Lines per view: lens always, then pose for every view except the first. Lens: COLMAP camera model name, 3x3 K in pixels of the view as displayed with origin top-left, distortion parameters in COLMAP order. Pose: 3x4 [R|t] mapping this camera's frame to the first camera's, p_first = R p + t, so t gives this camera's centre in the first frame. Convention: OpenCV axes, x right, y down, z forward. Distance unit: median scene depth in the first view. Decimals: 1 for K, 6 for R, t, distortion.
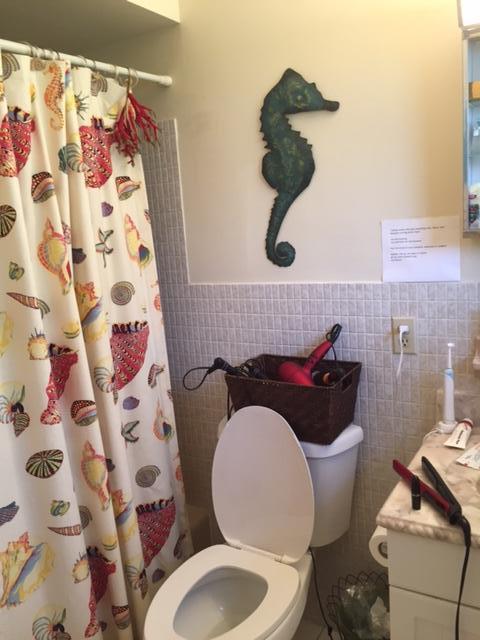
lens RADIAL K [[547.5, 0, 241.4], [0, 547.5, 319.6], [0, 0, 1]] dist [0.064191, -0.085297]
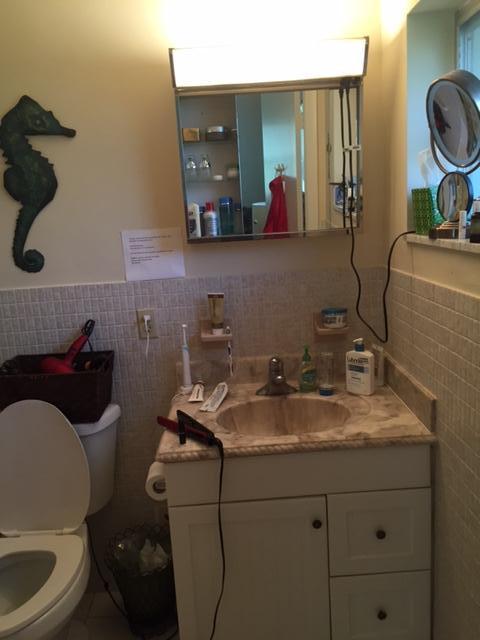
lens RADIAL K [[547.5, 0, 239.7], [0, 547.5, 321.8], [0, 0, 1]] dist [0.064191, -0.085297]
pose [[0.843134, -0.079040, 0.531863, -0.184213], [0.097855, 0.995174, -0.007231, 0.054144], [-0.528725, 0.058142, 0.846799, -0.155602]]
